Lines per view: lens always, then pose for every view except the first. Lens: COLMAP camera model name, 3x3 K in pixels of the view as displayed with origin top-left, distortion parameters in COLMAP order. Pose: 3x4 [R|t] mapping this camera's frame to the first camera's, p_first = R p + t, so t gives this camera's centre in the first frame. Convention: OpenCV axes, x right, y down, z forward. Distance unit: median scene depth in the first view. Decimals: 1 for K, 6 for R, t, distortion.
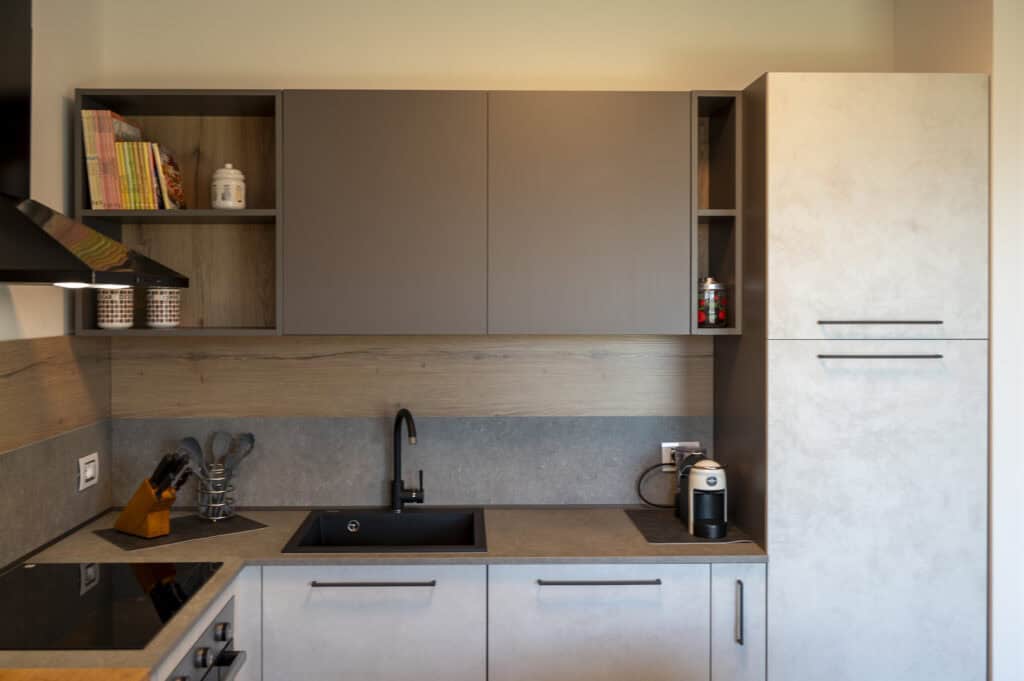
lens RADIAL K [[949.3, 0, 510.8], [0, 949.3, 300.6], [0, 0, 1]] dist [0.002855, 0.004732]
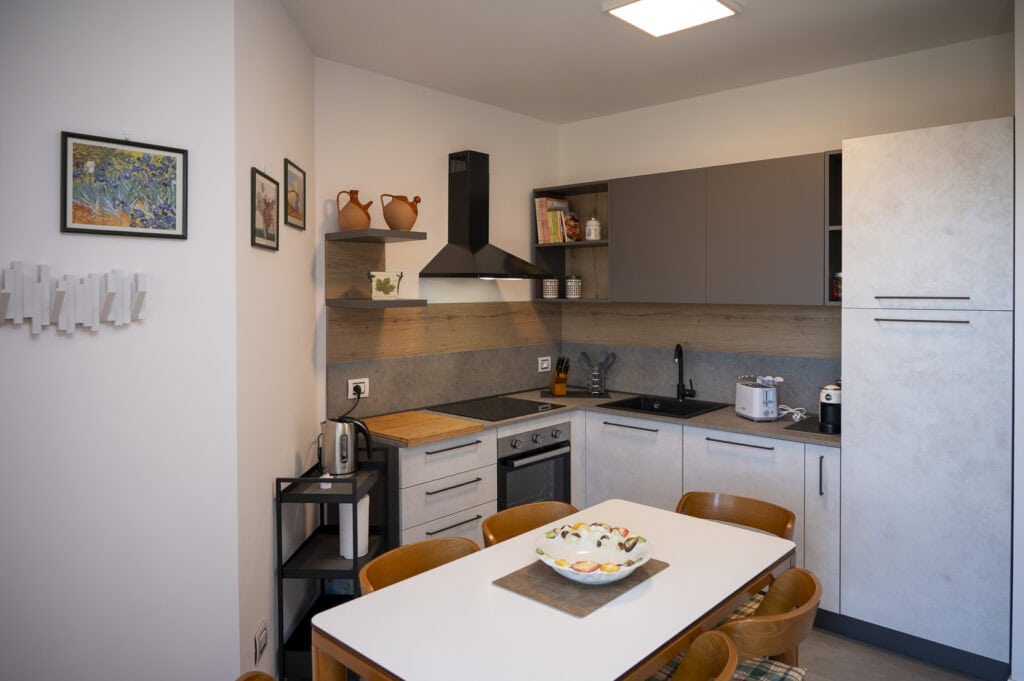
lens RADIAL K [[696.0, 0, 508.6], [0, 696.0, 296.5], [0, 0, 1]] dist [-0.000465, 0.001443]
pose [[0.721569, 0.007522, -0.692302, 0.620832], [0.000006, 0.999941, 0.010871, 0.008338], [0.692343, -0.007848, 0.721526, -0.206909]]
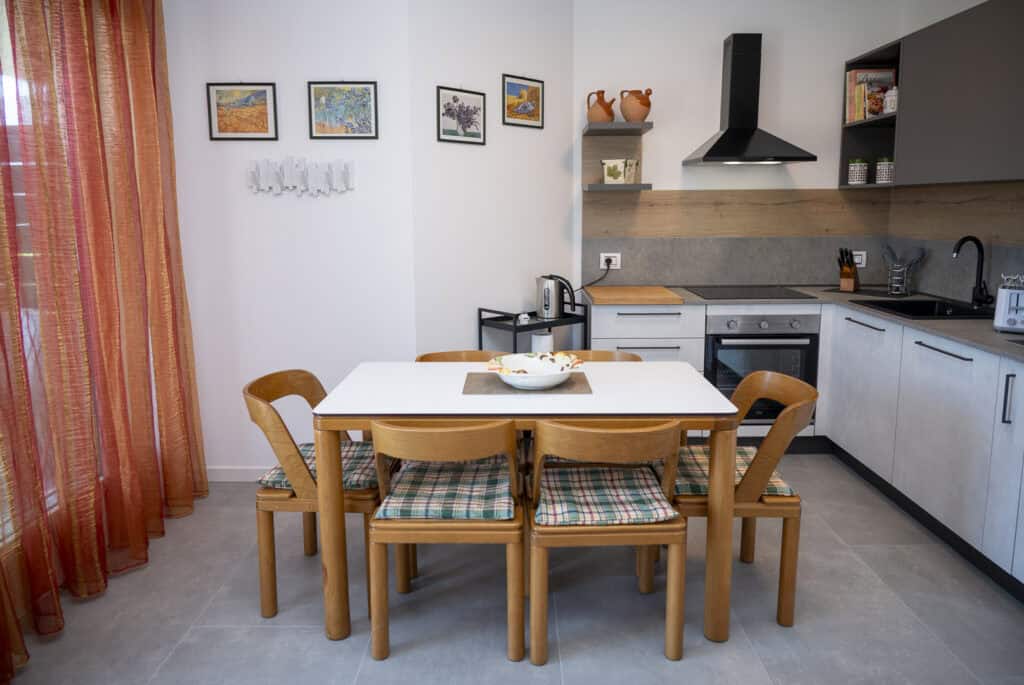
lens RADIAL K [[696.0, 0, 508.6], [0, 696.0, 298.5], [0, 0, 1]] dist [-0.000465, 0.001443]
pose [[-0.035109, 0.133244, -0.990461, 1.061189], [0.004751, 0.991083, 0.133159, 0.067904], [0.999372, -0.000030, -0.035429, 0.351673]]
